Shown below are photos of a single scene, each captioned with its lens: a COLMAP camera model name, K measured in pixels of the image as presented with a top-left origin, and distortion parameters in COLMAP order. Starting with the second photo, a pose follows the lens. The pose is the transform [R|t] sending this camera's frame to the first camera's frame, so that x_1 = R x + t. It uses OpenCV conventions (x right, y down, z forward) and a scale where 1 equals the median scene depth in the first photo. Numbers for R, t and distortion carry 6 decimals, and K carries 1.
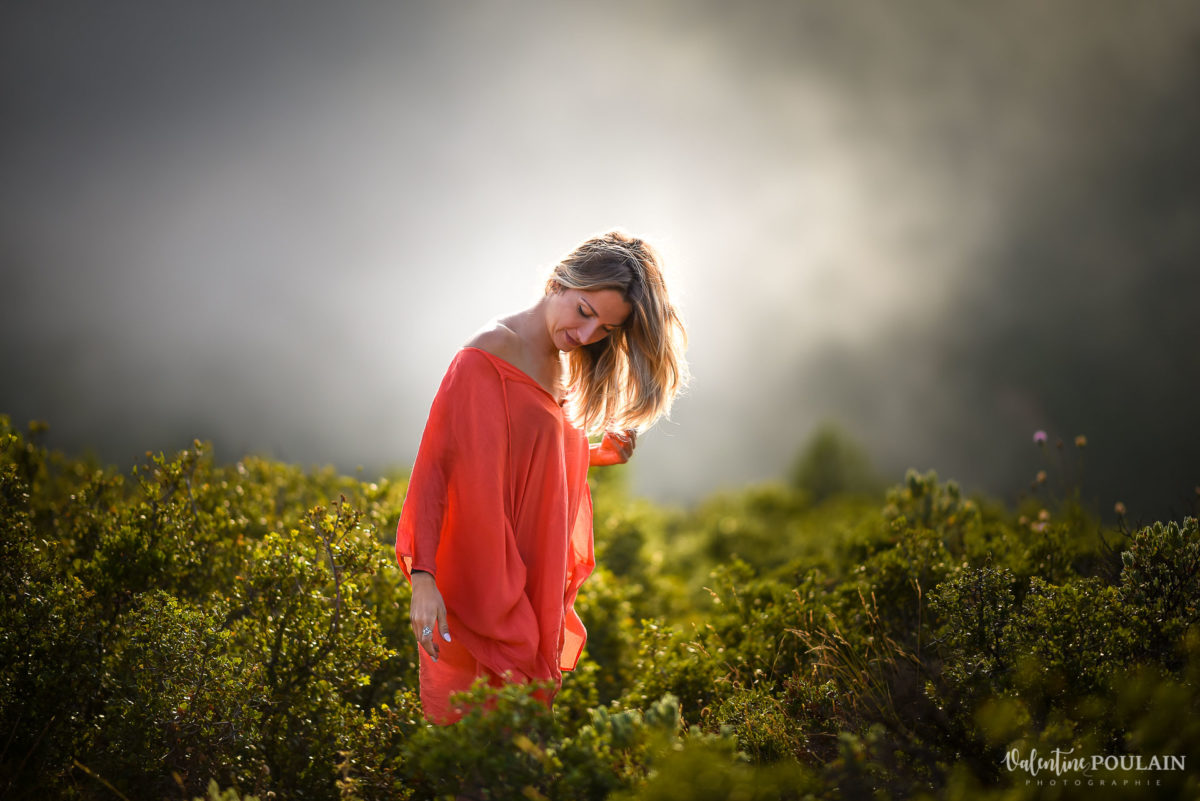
lens RADIAL K [[3469.2, 0, 600.0], [0, 3469.2, 400.5], [0, 0, 1]] dist [0.234709, 0.486879]
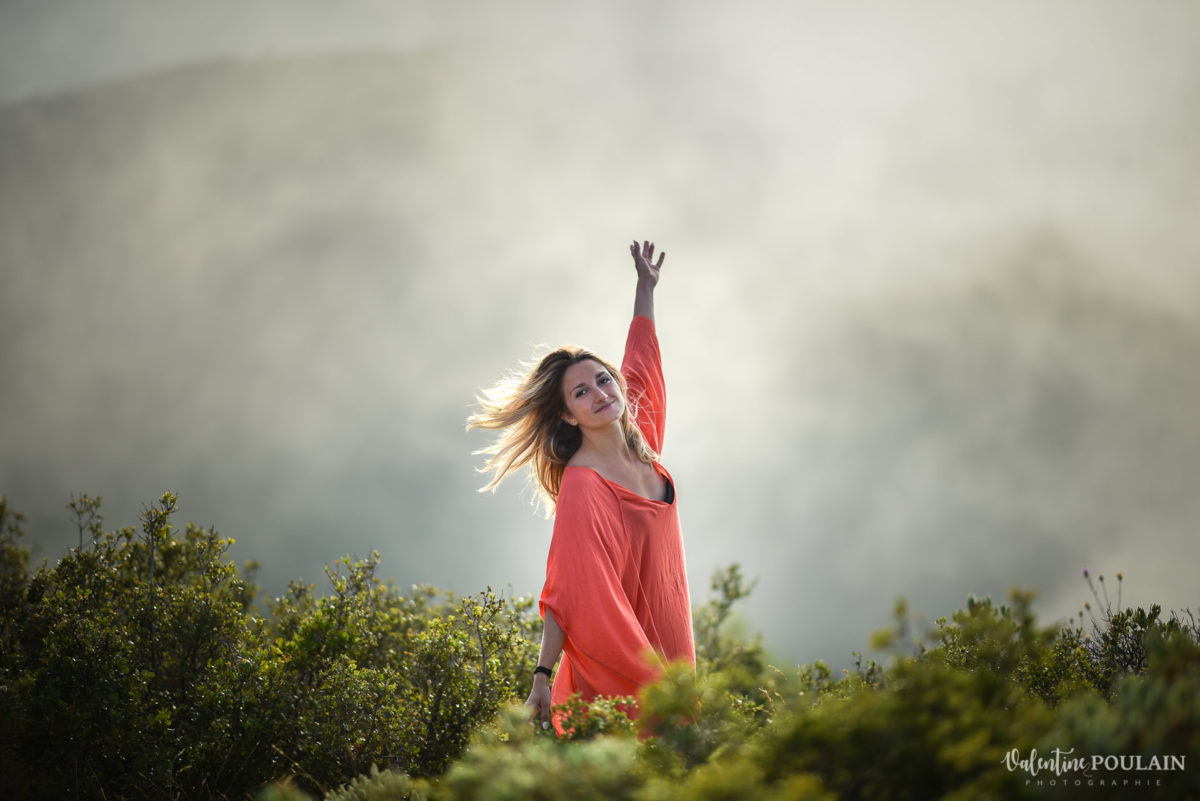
lens RADIAL K [[3469.2, 0, 600.0], [0, 3469.2, 400.5], [0, 0, 1]] dist [0.234709, 0.486879]
pose [[0.998101, 0.009542, -0.060862, 0.041149], [-0.013555, 0.997737, -0.065854, 0.041644], [0.060096, 0.066554, 0.995971, -0.249044]]
